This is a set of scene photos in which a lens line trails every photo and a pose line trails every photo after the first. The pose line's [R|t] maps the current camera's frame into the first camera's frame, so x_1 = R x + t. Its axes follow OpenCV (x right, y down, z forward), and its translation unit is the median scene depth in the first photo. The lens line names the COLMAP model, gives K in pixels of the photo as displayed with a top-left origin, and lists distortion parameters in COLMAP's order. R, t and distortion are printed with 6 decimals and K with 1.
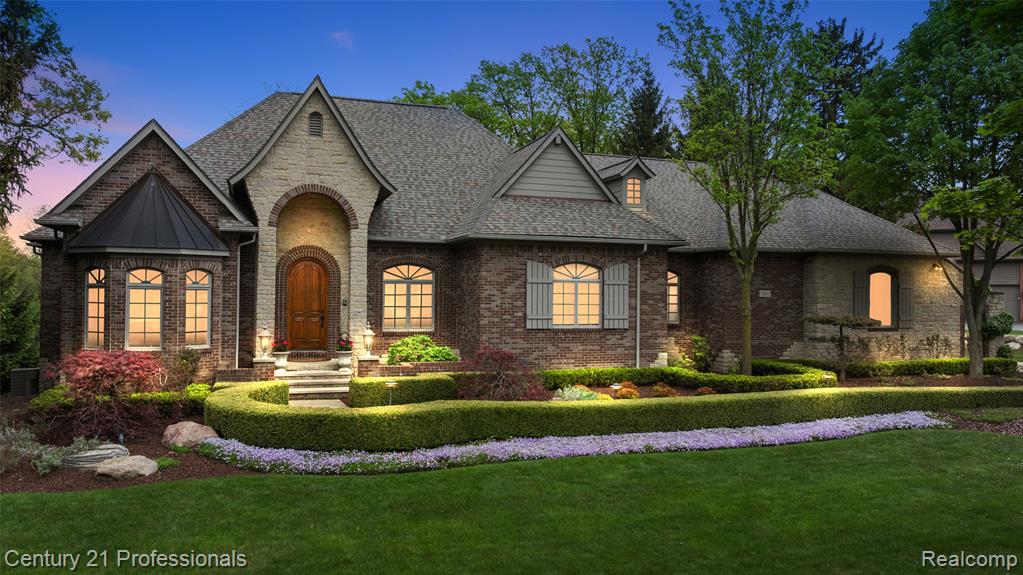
lens RADIAL K [[747.5, 0, 509.0], [0, 747.5, 264.8], [0, 0, 1]] dist [-0.026792, -0.000804]
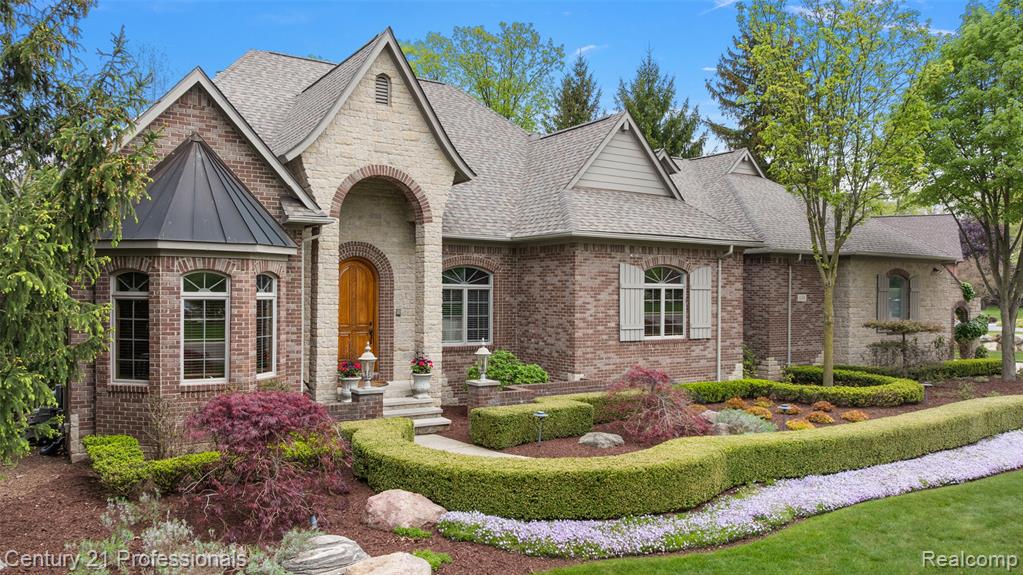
lens RADIAL K [[762.5, 0, 511.5], [0, 762.5, 287.5], [0, 0, 1]] dist [-0.023884, -0.002986]
pose [[0.971162, -0.001169, 0.238417, -0.299649], [-0.006538, 0.999481, 0.031531, -0.003802], [-0.238330, -0.032181, 0.970651, 0.163993]]
